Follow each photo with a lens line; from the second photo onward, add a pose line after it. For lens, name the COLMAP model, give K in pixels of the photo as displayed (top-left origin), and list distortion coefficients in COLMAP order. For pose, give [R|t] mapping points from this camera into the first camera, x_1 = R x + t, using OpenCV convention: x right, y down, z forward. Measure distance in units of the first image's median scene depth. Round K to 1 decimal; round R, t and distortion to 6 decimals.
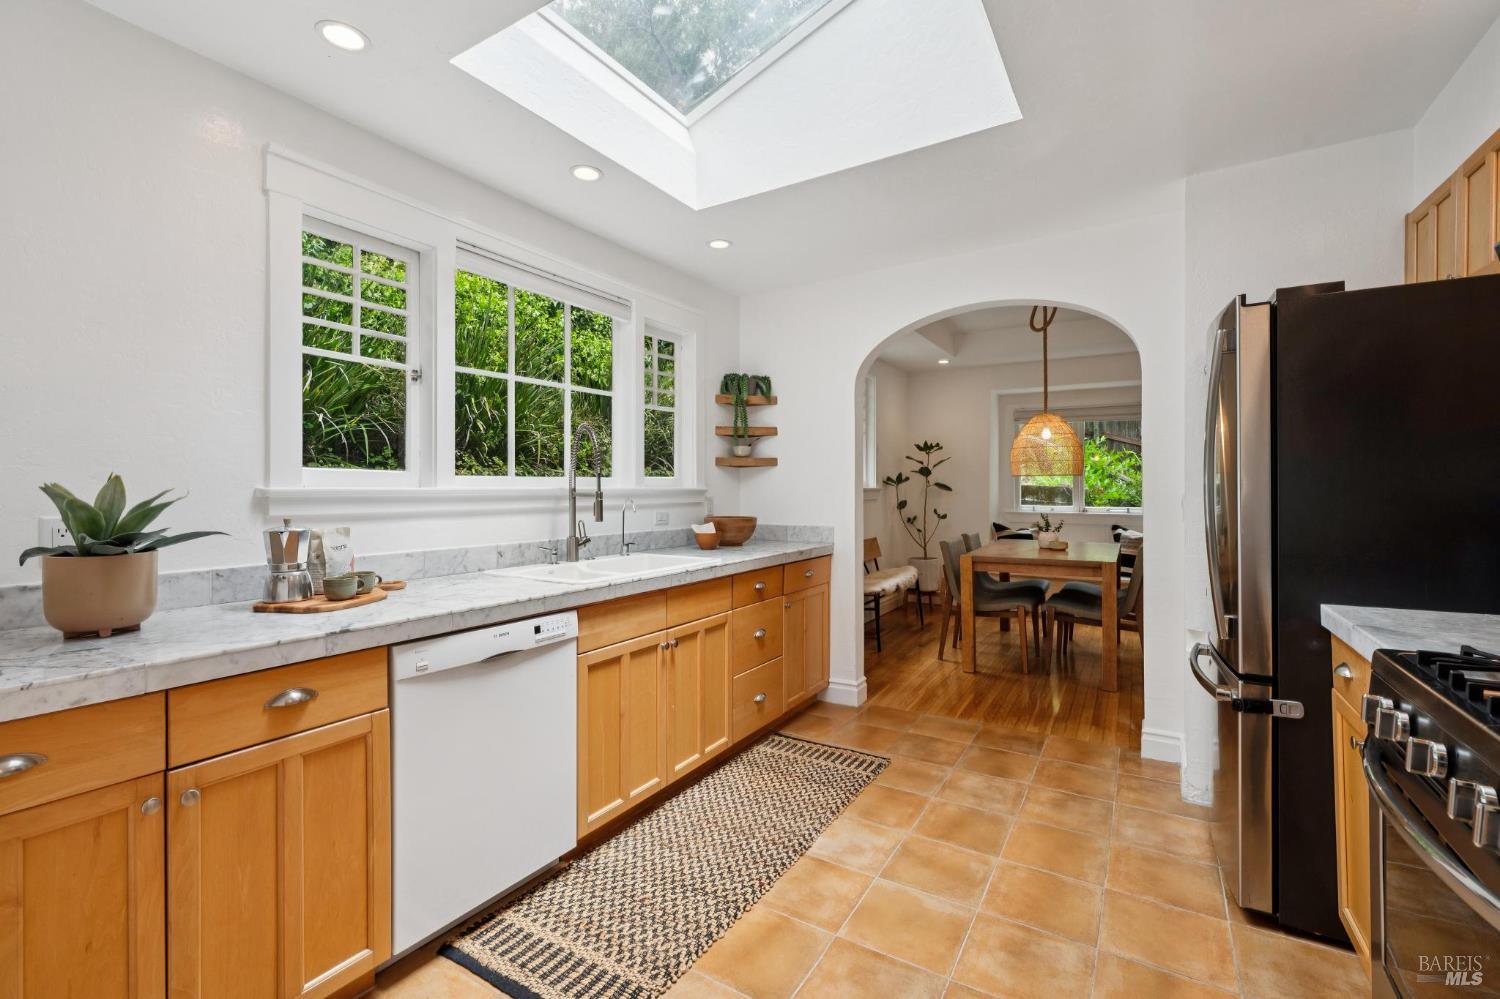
lens RADIAL K [[627.2, 0, 750.0], [0, 627.2, 499.5], [0, 0, 1]] dist [0.000448, 0.000030]
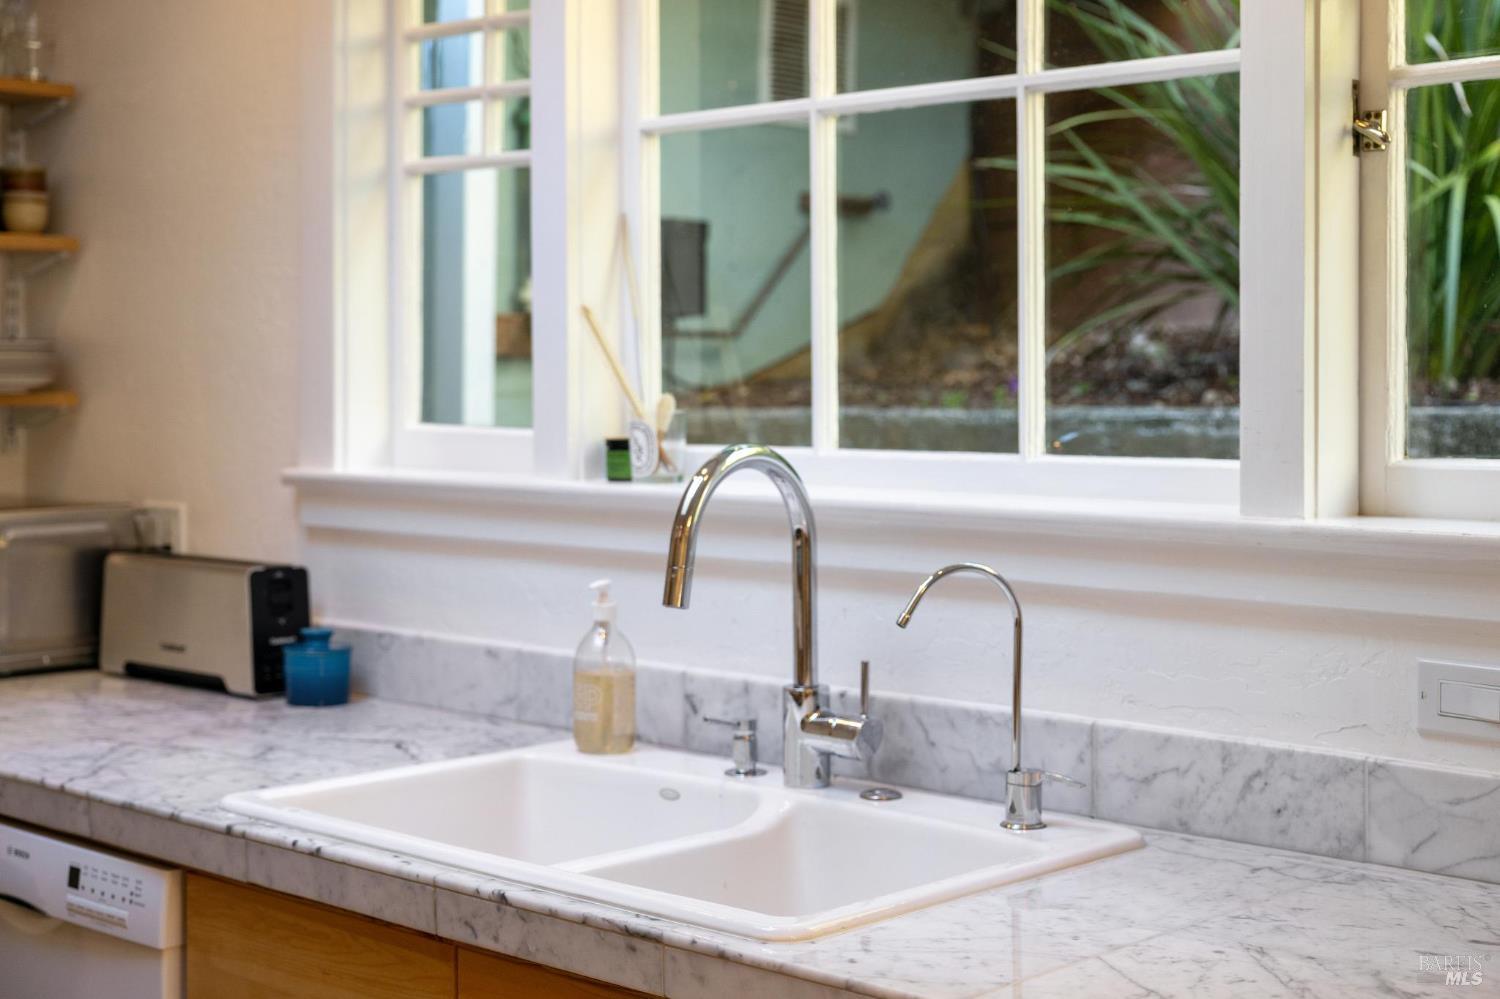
lens RADIAL K [[1946.9, 0, 750.0], [0, 1946.9, 499.5], [0, 0, 1]] dist [-0.014197, -0.032994]
pose [[-0.137698, 0.037712, -0.989756, 0.651621], [-0.031137, 0.998616, 0.042381, -0.065007], [0.989985, 0.036654, -0.136333, 1.400770]]
